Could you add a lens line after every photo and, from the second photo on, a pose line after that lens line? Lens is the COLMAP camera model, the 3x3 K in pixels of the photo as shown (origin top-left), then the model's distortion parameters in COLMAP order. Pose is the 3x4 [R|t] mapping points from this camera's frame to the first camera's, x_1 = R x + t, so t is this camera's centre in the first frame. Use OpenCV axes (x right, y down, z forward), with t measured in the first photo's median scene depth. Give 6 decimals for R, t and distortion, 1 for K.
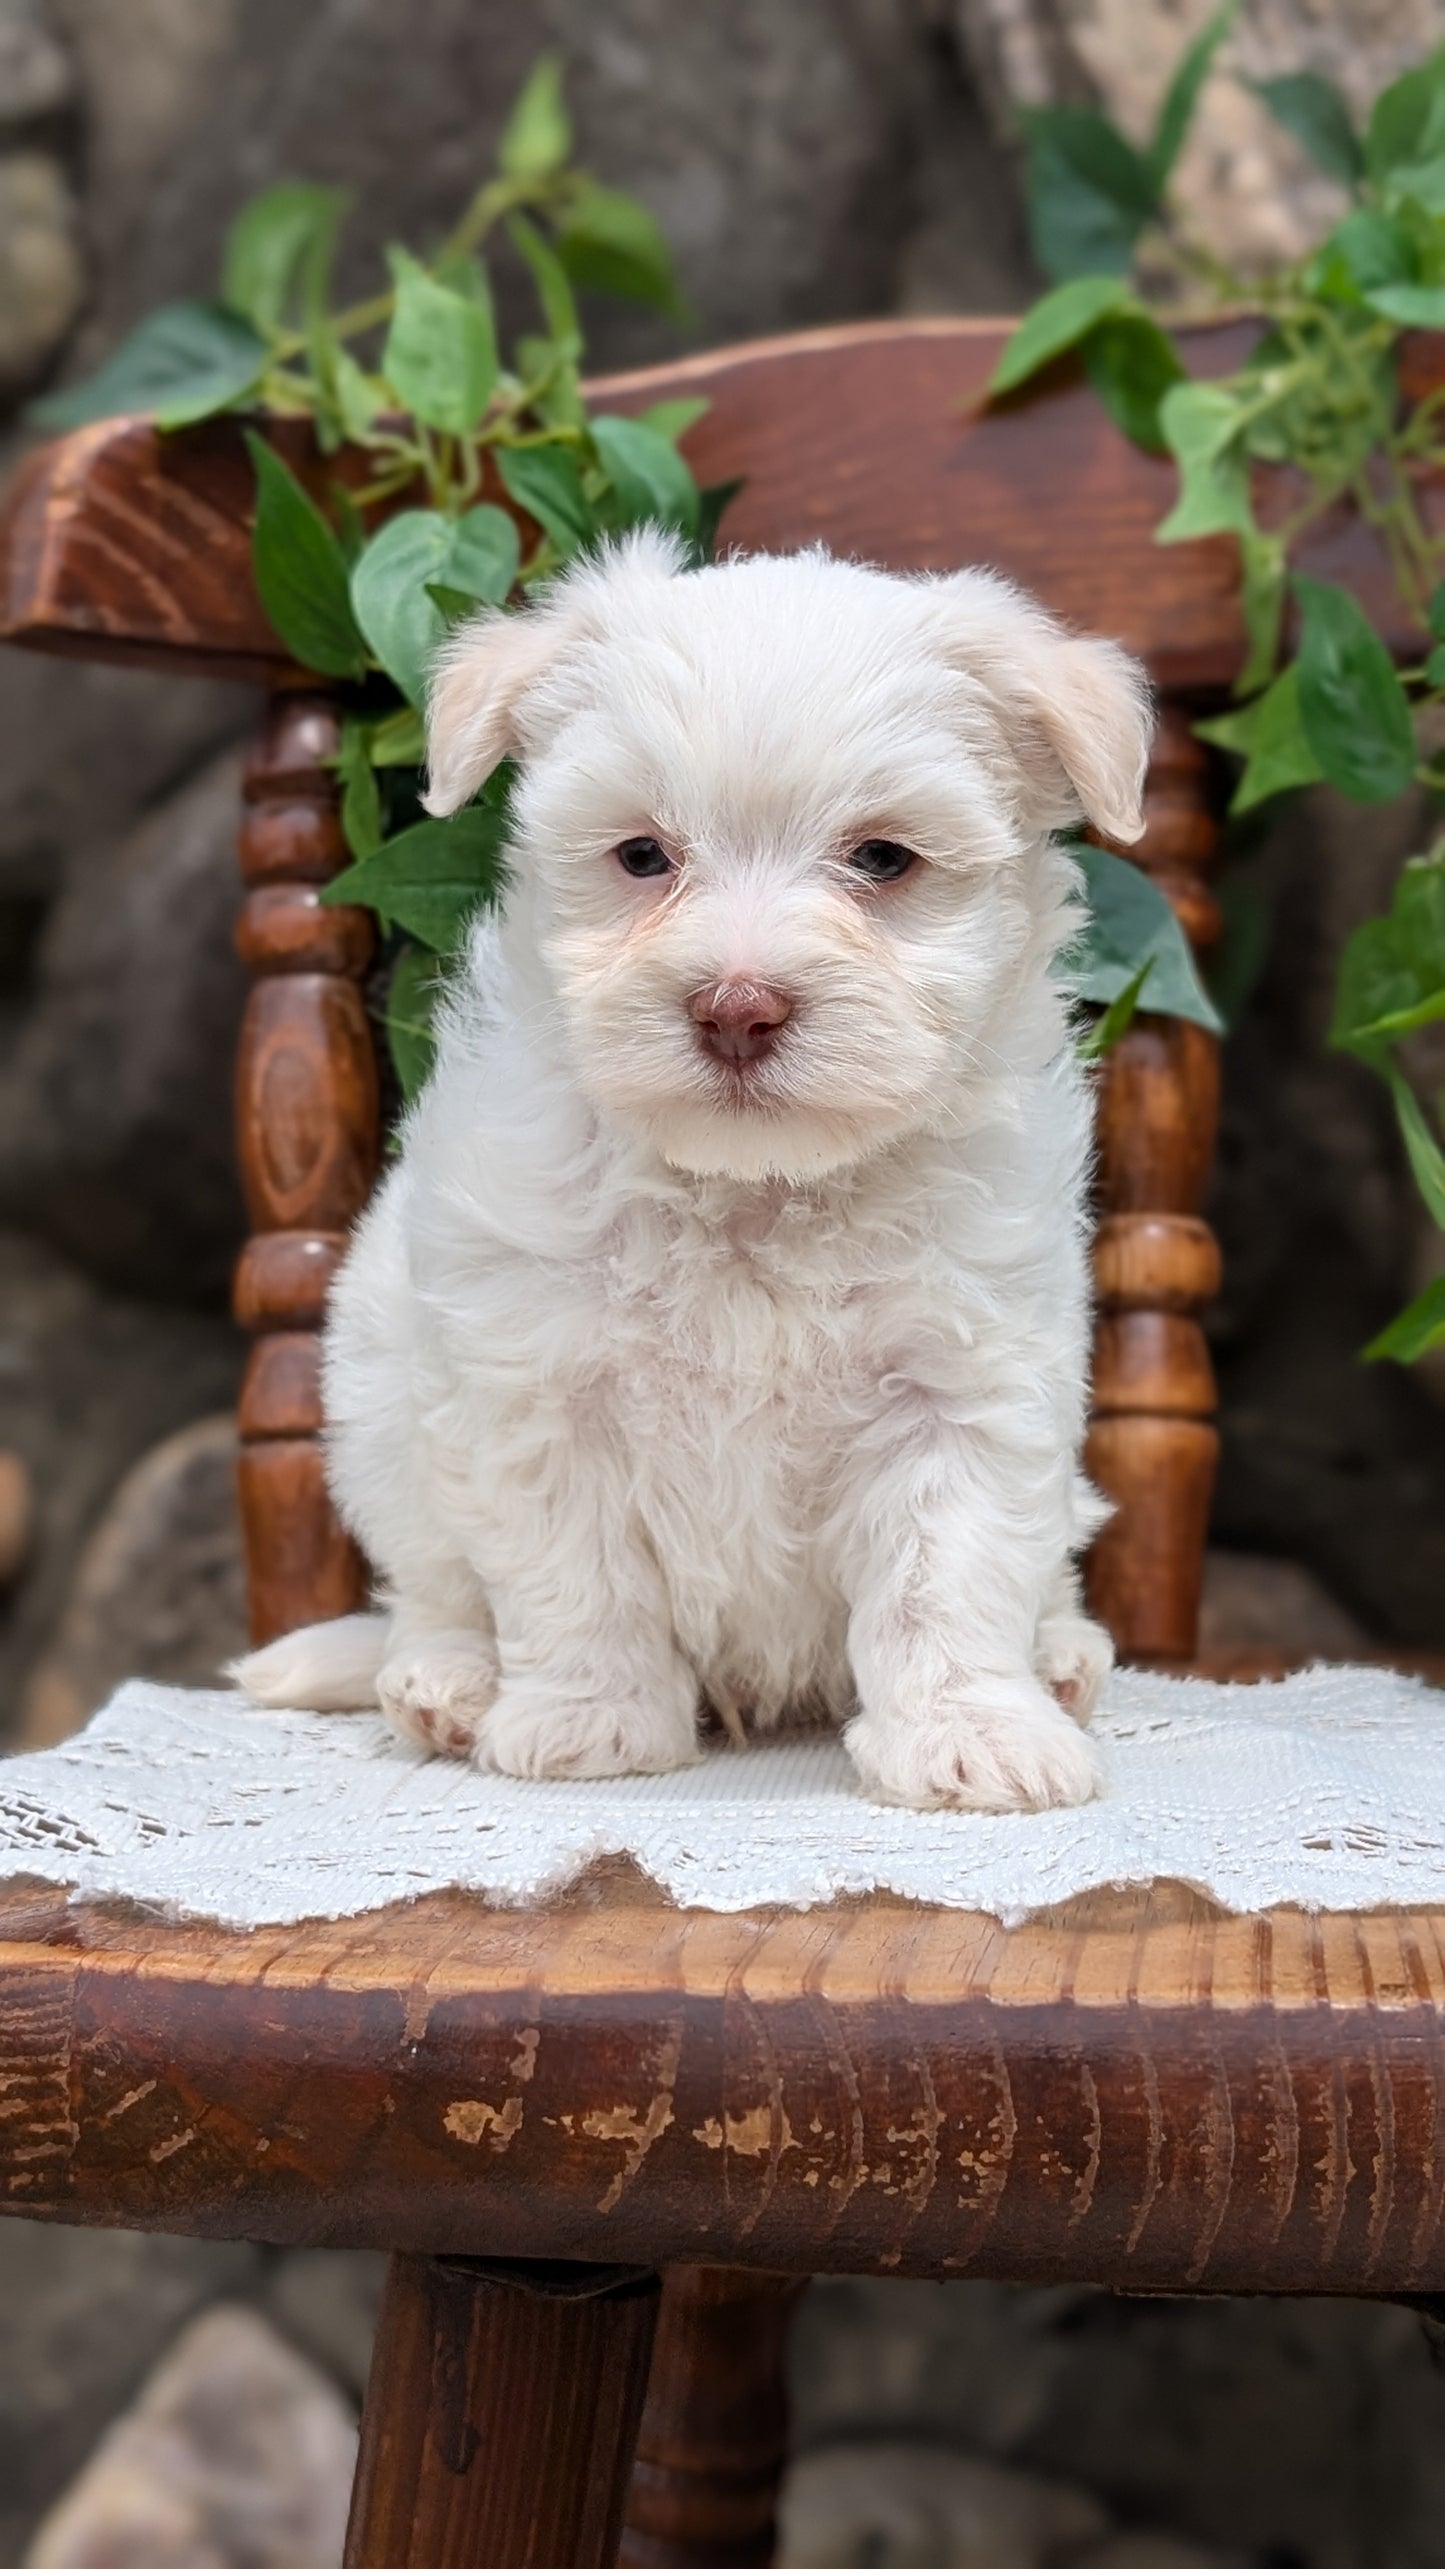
lens RADIAL K [[3752.8, 0, 682.8], [0, 3752.8, 1251.1], [0, 0, 1]] dist [0.021239, 0.000000]
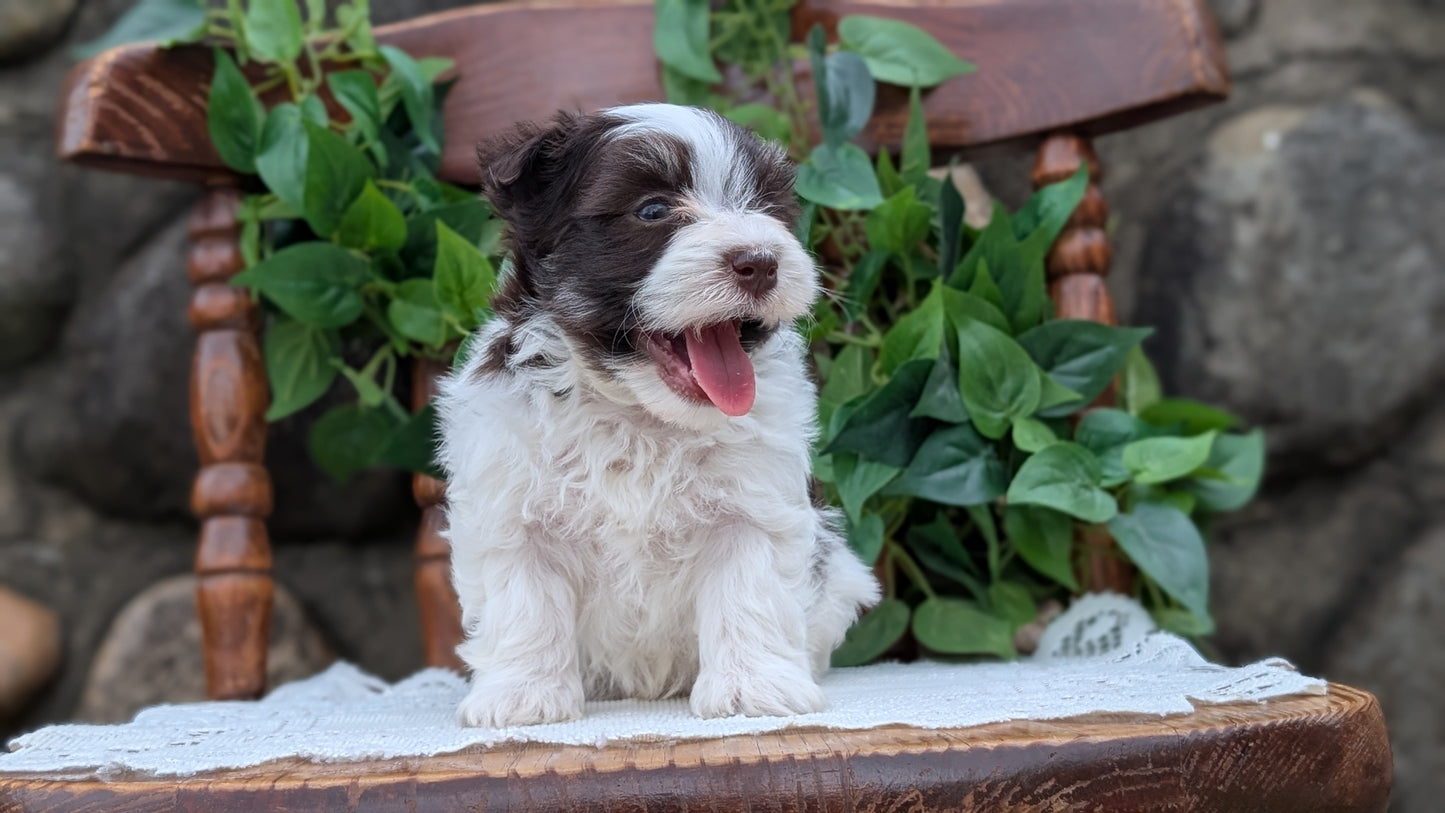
lens RADIAL K [[2110.9, 0, 719.3], [0, 2110.9, 391.0], [0, 0, 1]] dist [0.021239, 0.000000]
pose [[0.984829, -0.025075, 0.171706, -0.066182], [0.037613, 0.996827, -0.070155, 0.070637], [-0.169402, 0.075549, 0.982647, -0.174421]]
